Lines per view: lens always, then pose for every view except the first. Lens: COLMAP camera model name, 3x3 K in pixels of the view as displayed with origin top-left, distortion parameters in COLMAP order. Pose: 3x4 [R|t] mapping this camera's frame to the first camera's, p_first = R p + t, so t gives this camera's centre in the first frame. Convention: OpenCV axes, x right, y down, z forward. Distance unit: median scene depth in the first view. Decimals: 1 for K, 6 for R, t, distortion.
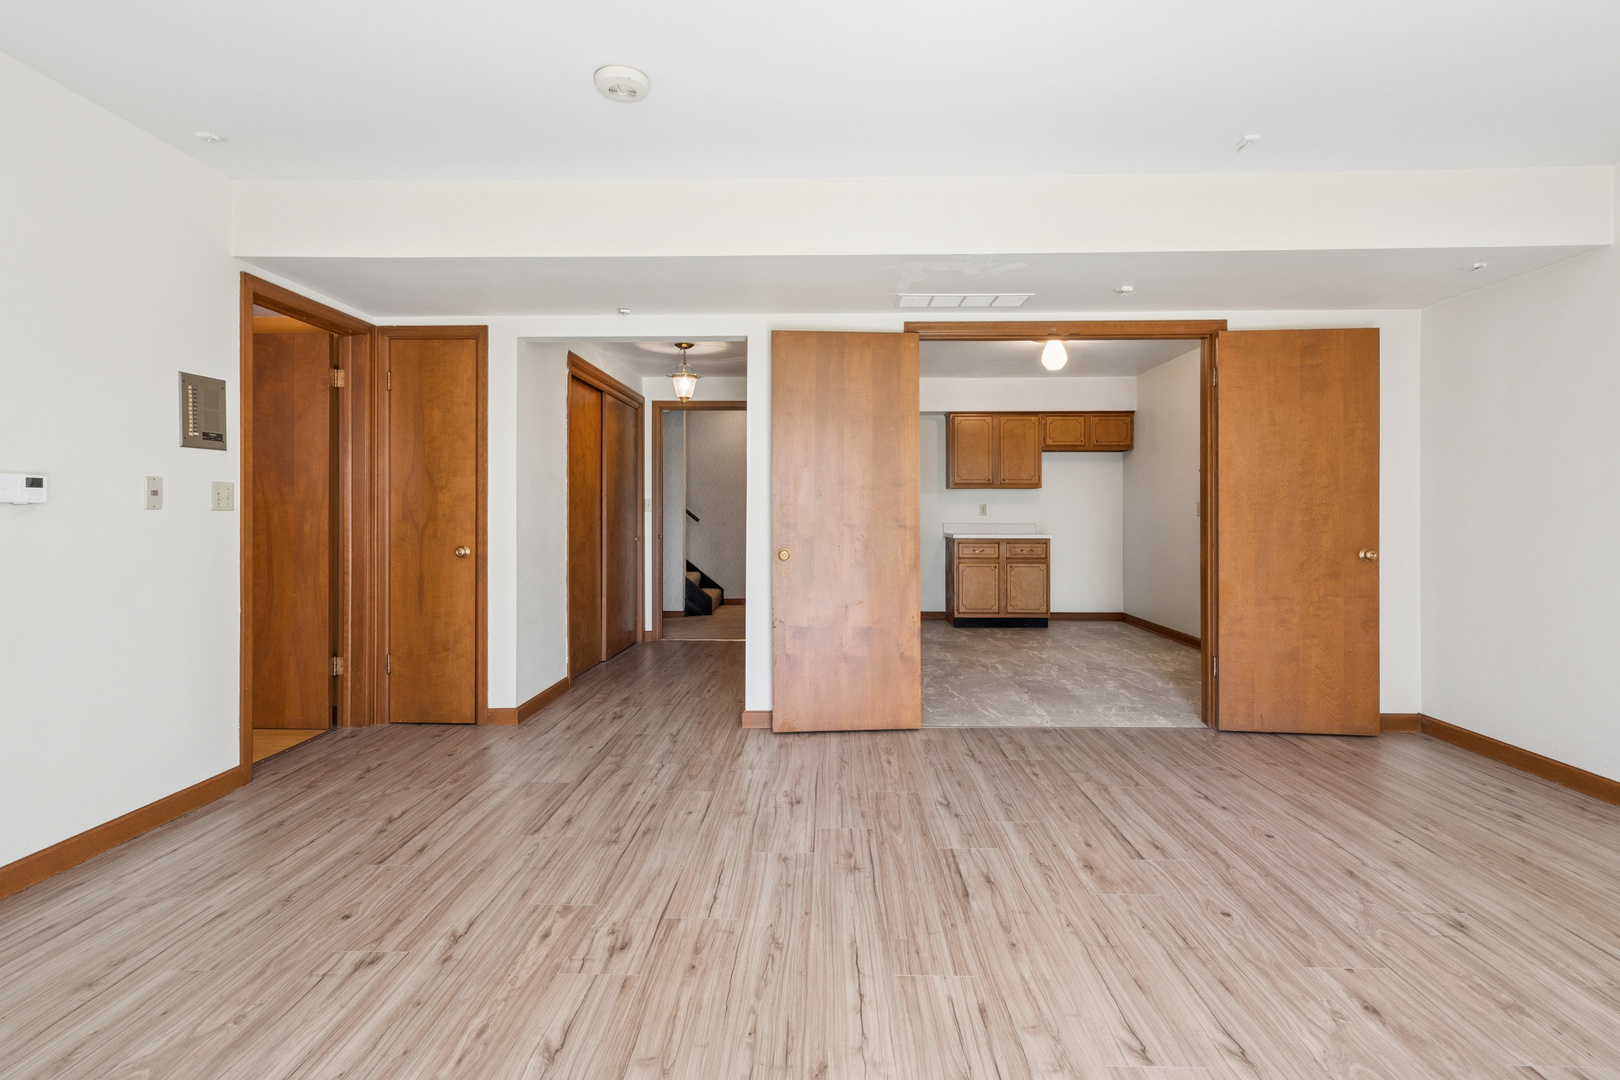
lens RADIAL K [[745.0, 0, 826.9], [0, 745.0, 507.2], [0, 0, 1]] dist [0.004092, 0.000664]
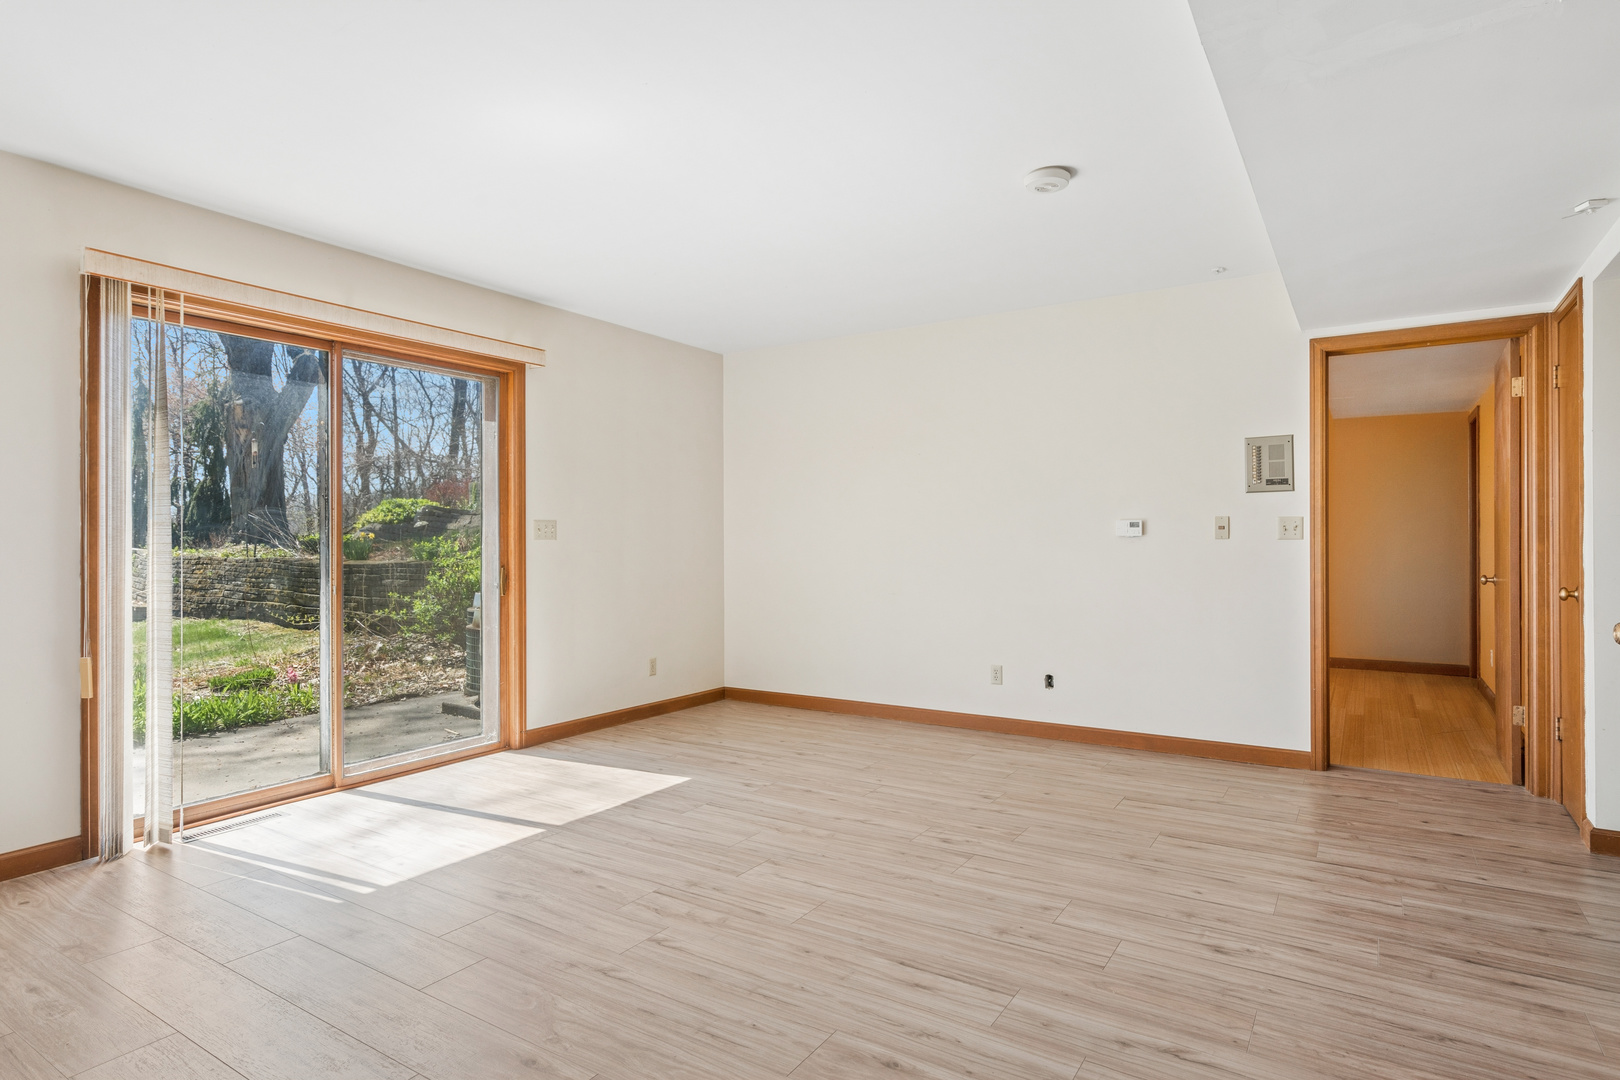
lens RADIAL K [[876.0, 0, 810.7], [0, 876.0, 540.2], [0, 0, 1]] dist [-0.006270, -0.000104]
pose [[-0.522811, -0.000036, -0.852448, 1.043349], [0.007595, 0.999960, -0.004701, 0.008172], [0.852415, -0.008932, -0.522790, 1.326723]]
